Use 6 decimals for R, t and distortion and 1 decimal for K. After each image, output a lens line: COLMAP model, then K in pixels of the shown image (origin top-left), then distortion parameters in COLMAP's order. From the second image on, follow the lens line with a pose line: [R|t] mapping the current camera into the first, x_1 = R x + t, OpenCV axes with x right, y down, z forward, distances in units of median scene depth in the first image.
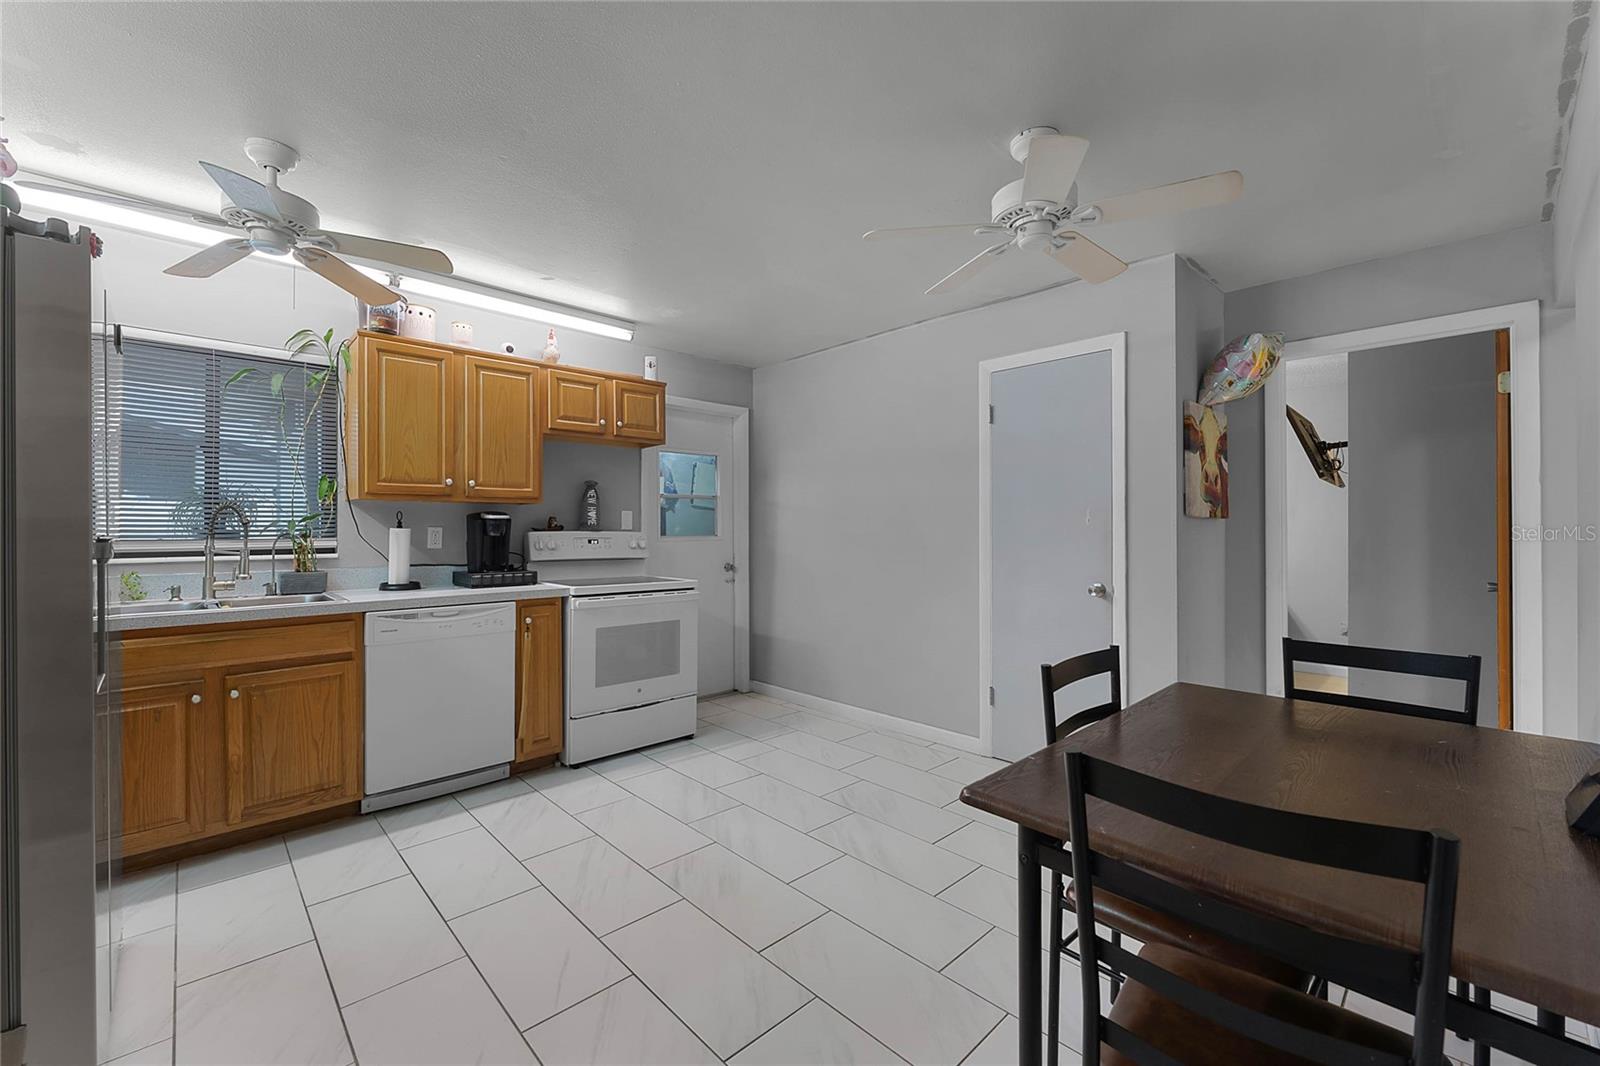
lens RADIAL K [[648.8, 0, 798.9], [0, 648.8, 527.2], [0, 0, 1]] dist [-0.000096, -0.000029]
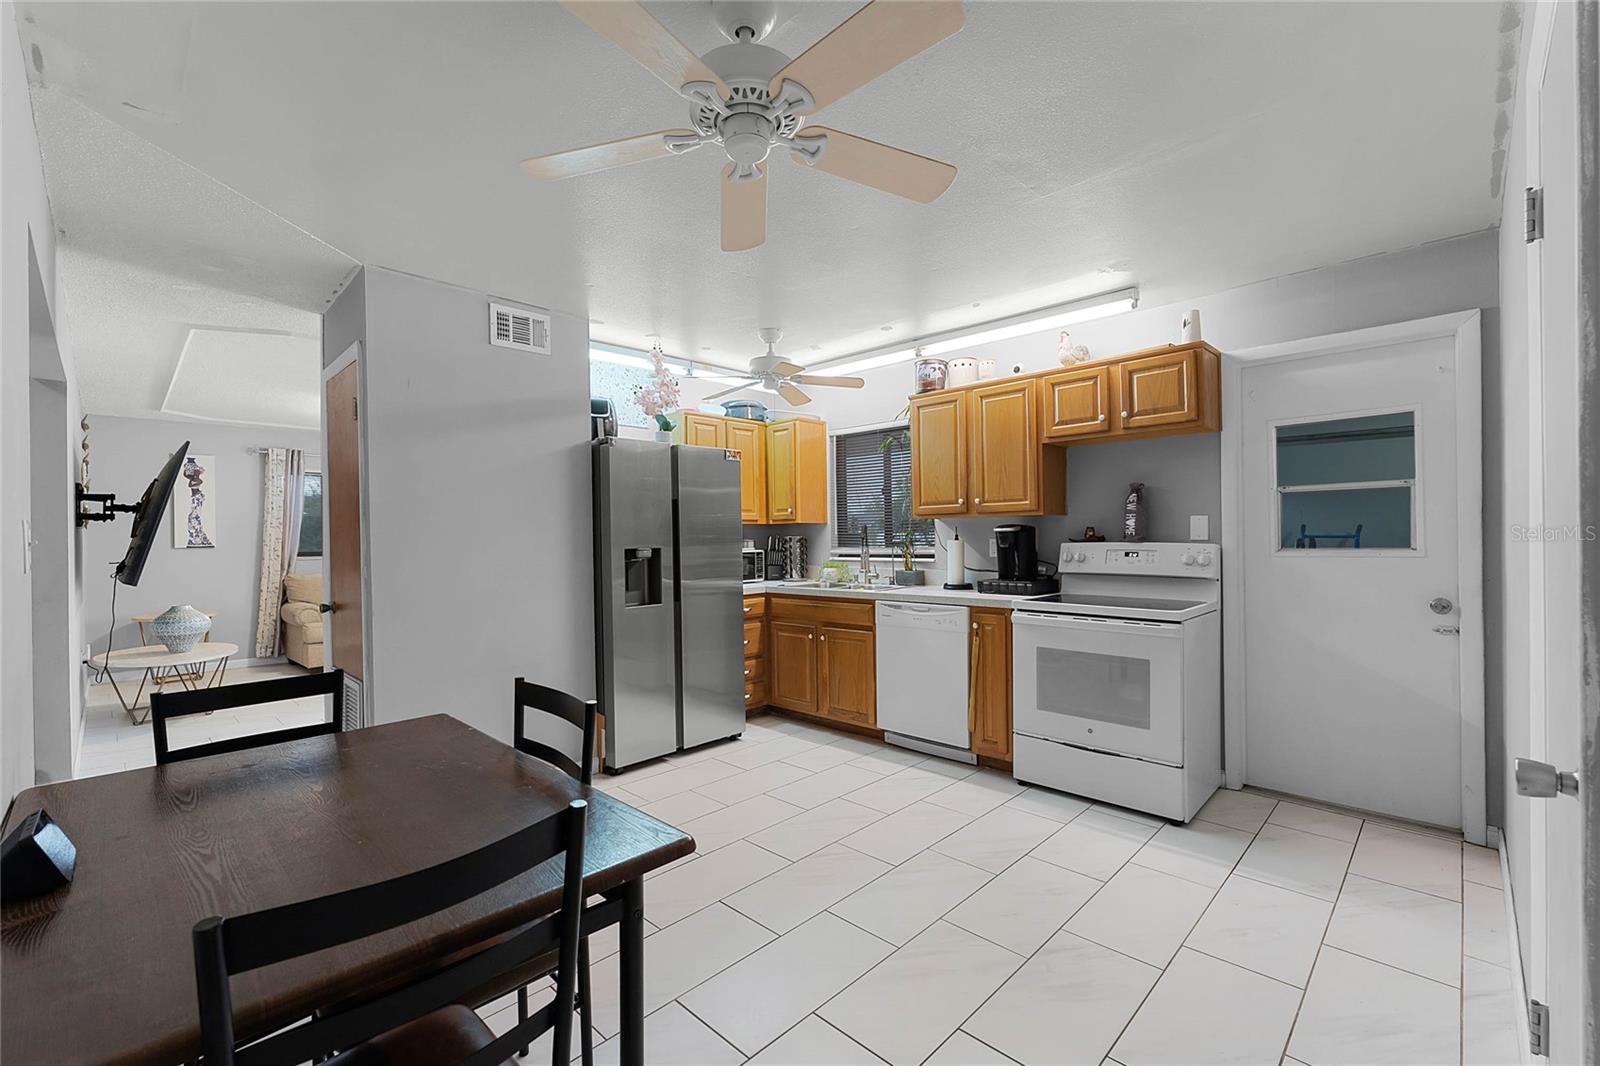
lens RADIAL K [[684.3, 0, 796.1], [0, 684.3, 539.6], [0, 0, 1]] dist [-0.001069, -0.000041]
pose [[0.035892, 0.003061, -0.999351, 0.669961], [0.014643, 0.999886, 0.003588, -0.008261], [0.999248, -0.014762, 0.035843, 0.618926]]
